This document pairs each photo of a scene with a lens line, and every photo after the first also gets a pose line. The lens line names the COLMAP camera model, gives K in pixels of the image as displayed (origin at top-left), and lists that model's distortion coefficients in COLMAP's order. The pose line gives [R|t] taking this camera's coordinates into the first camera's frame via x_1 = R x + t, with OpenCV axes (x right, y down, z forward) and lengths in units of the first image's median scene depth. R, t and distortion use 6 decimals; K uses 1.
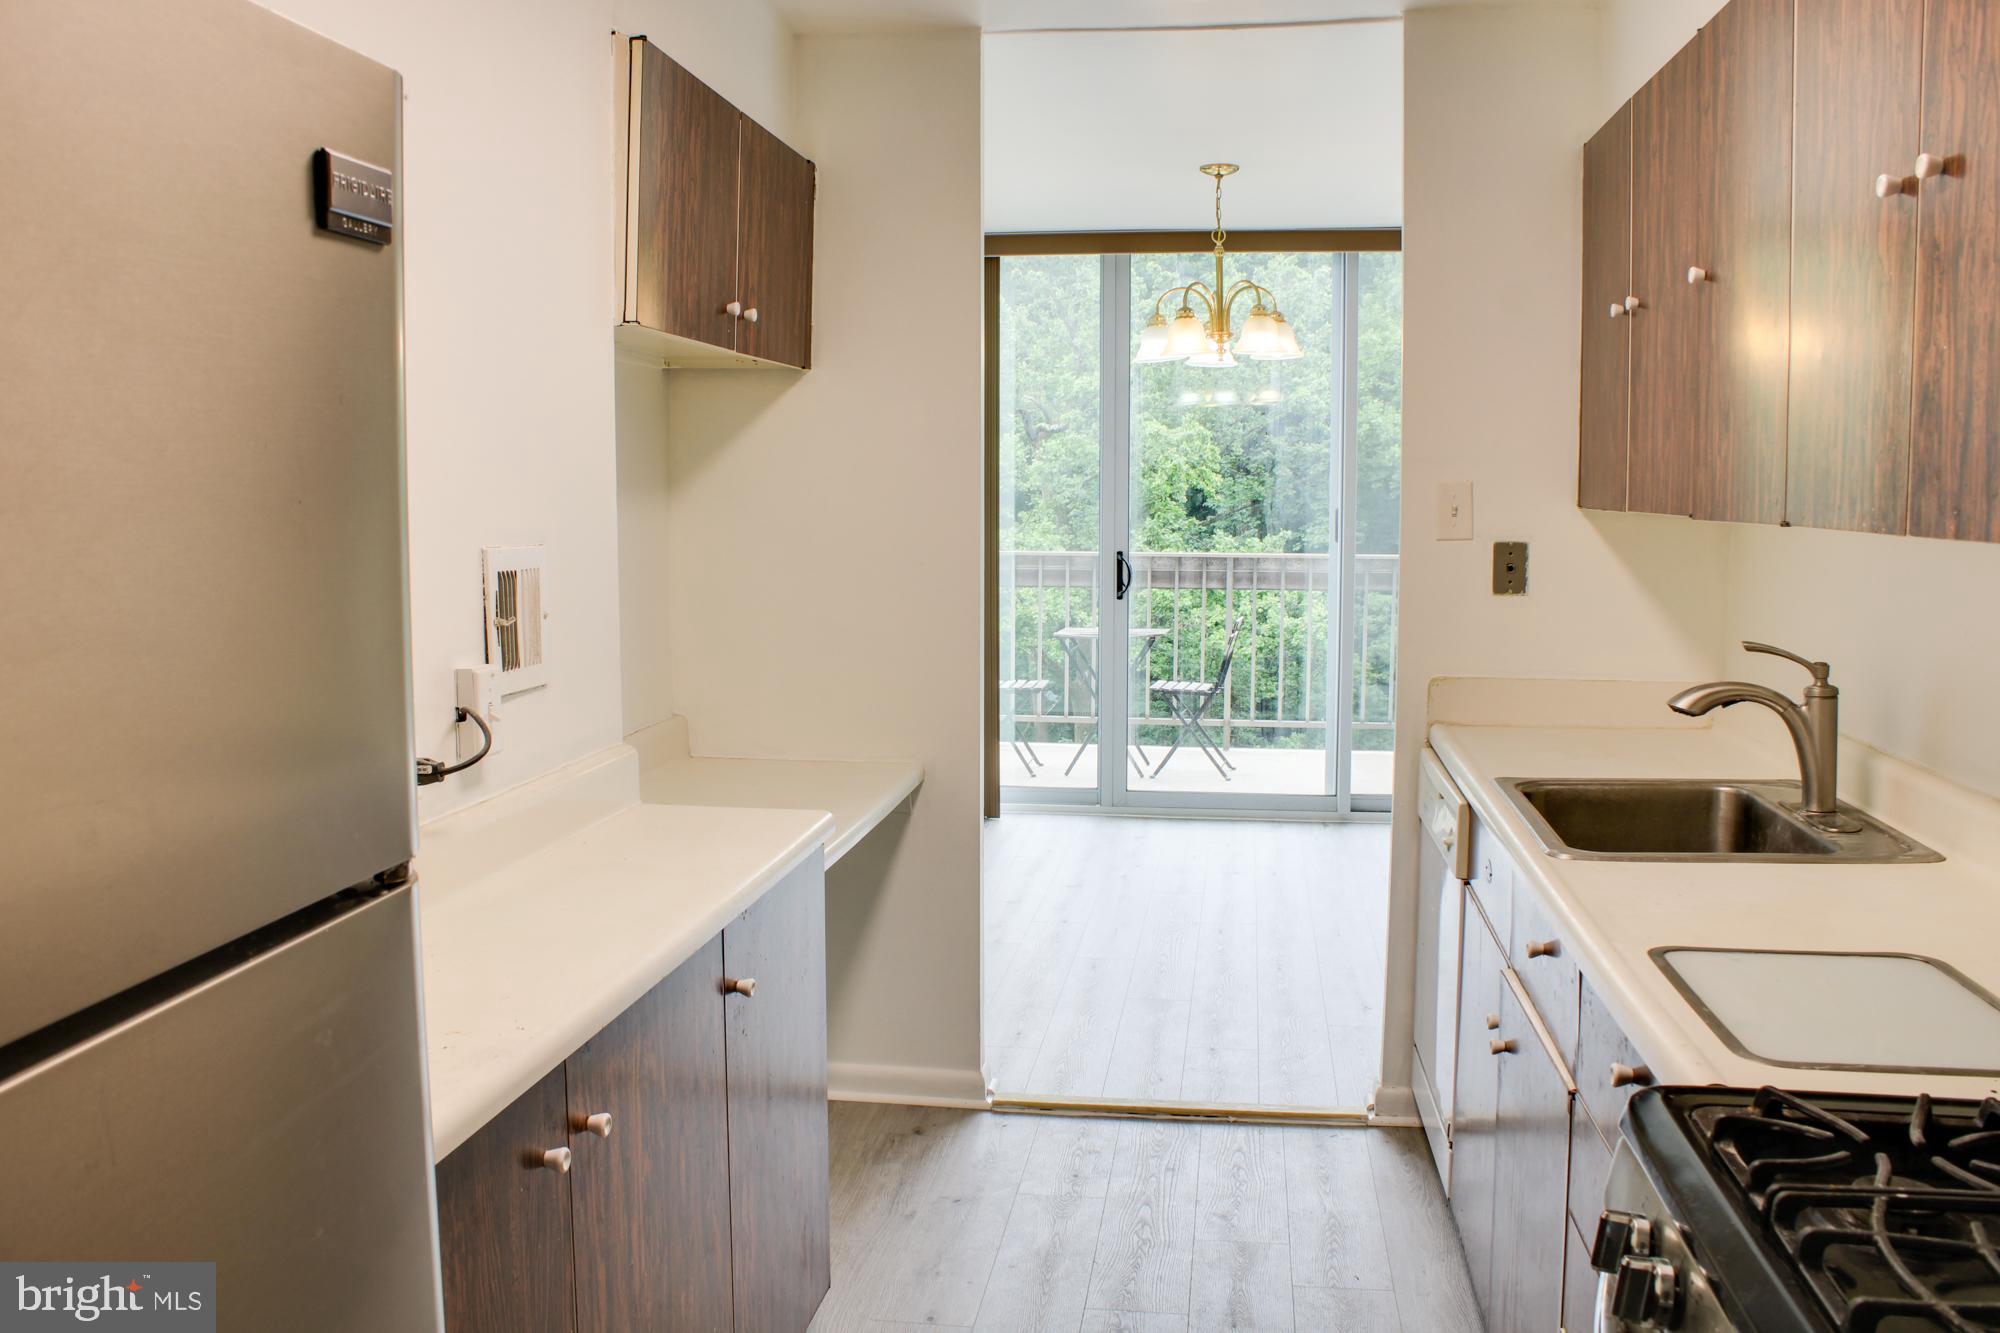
lens RADIAL K [[1700.1, 0, 995.1], [0, 1700.1, 652.1], [0, 0, 1]] dist [-0.166807, 0.150617]
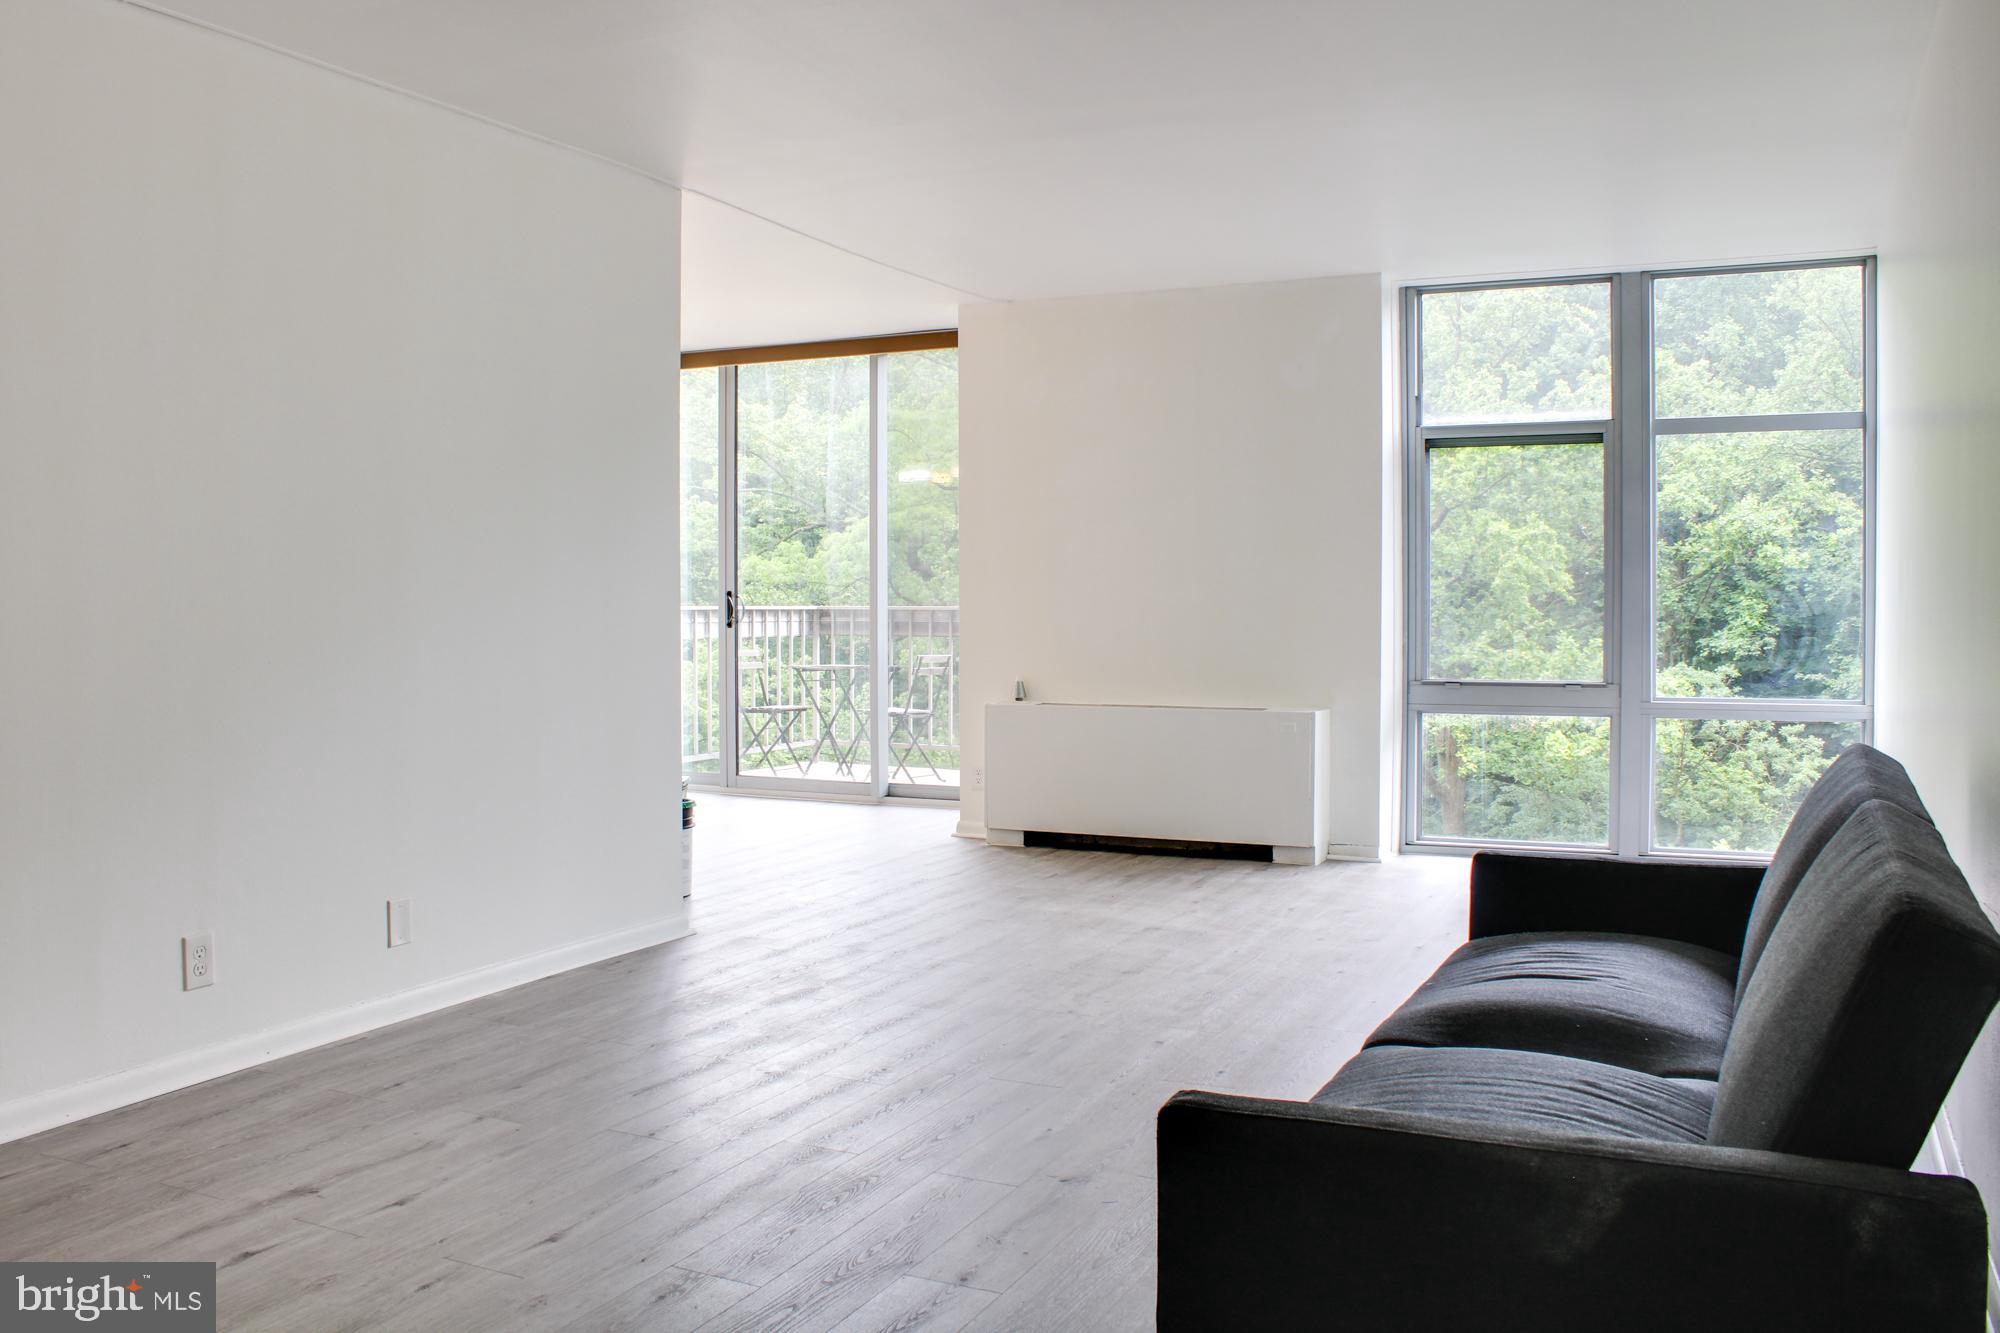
lens RADIAL K [[1700.1, 0, 995.1], [0, 1700.1, 652.1], [0, 0, 1]] dist [-0.166807, 0.150617]
pose [[0.958888, -0.000866, -0.283784, 0.512752], [-0.018060, 0.997782, -0.064070, 0.053563], [0.283210, 0.066561, 0.956745, -0.149459]]
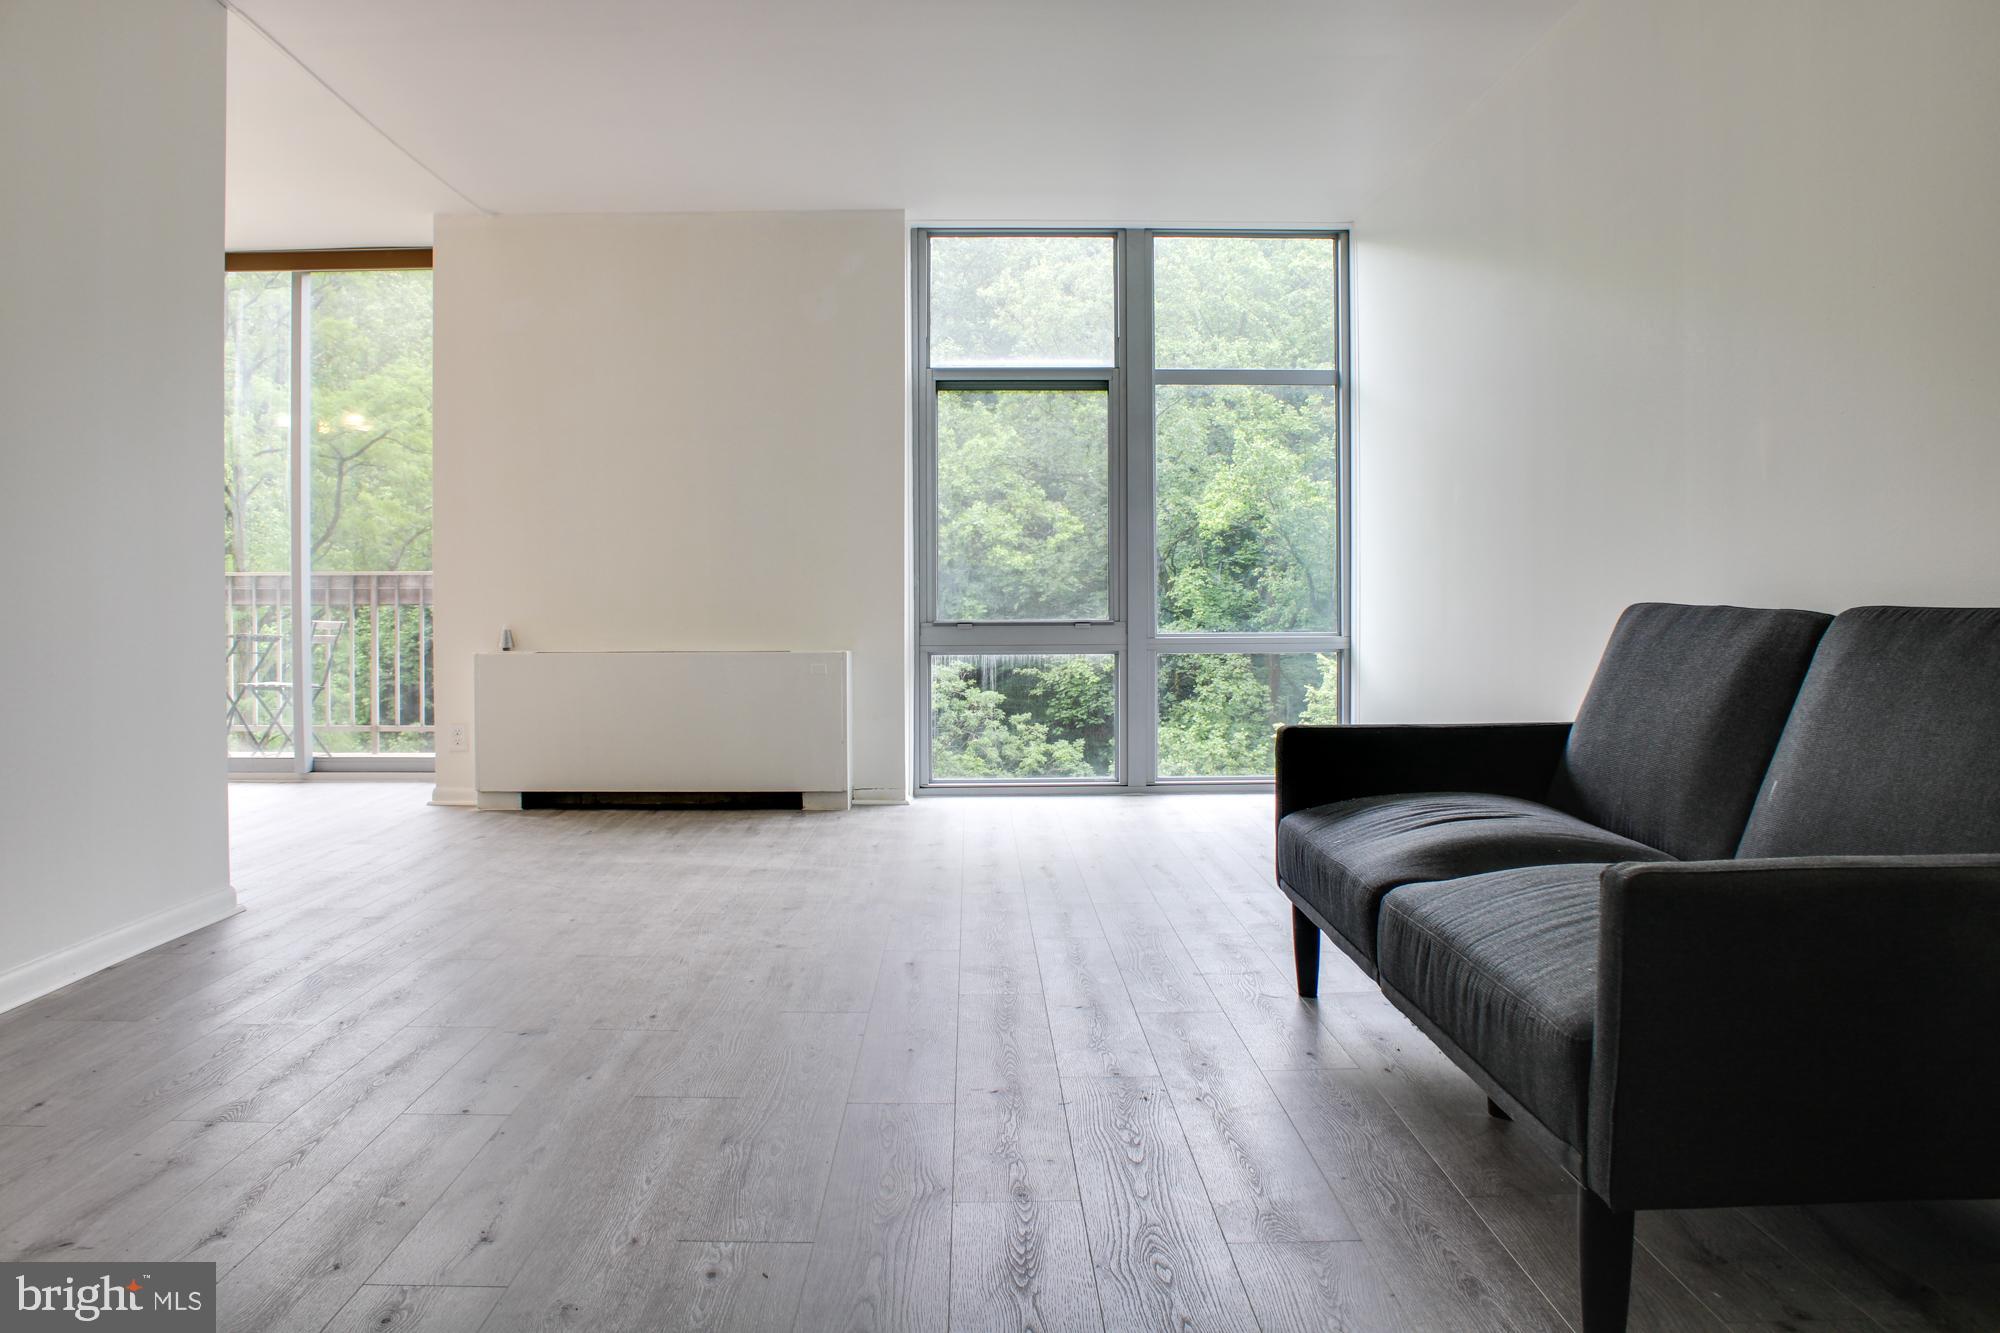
lens RADIAL K [[1689.3, 0, 1000.0], [0, 1689.3, 666.5], [0, 0, 1]] dist [-0.144308, -0.001971]
pose [[0.984296, -0.016975, 0.175708, 0.370809], [0.027736, 0.997875, -0.058966, 0.081248], [-0.174334, 0.062914, 0.982675, -0.118245]]
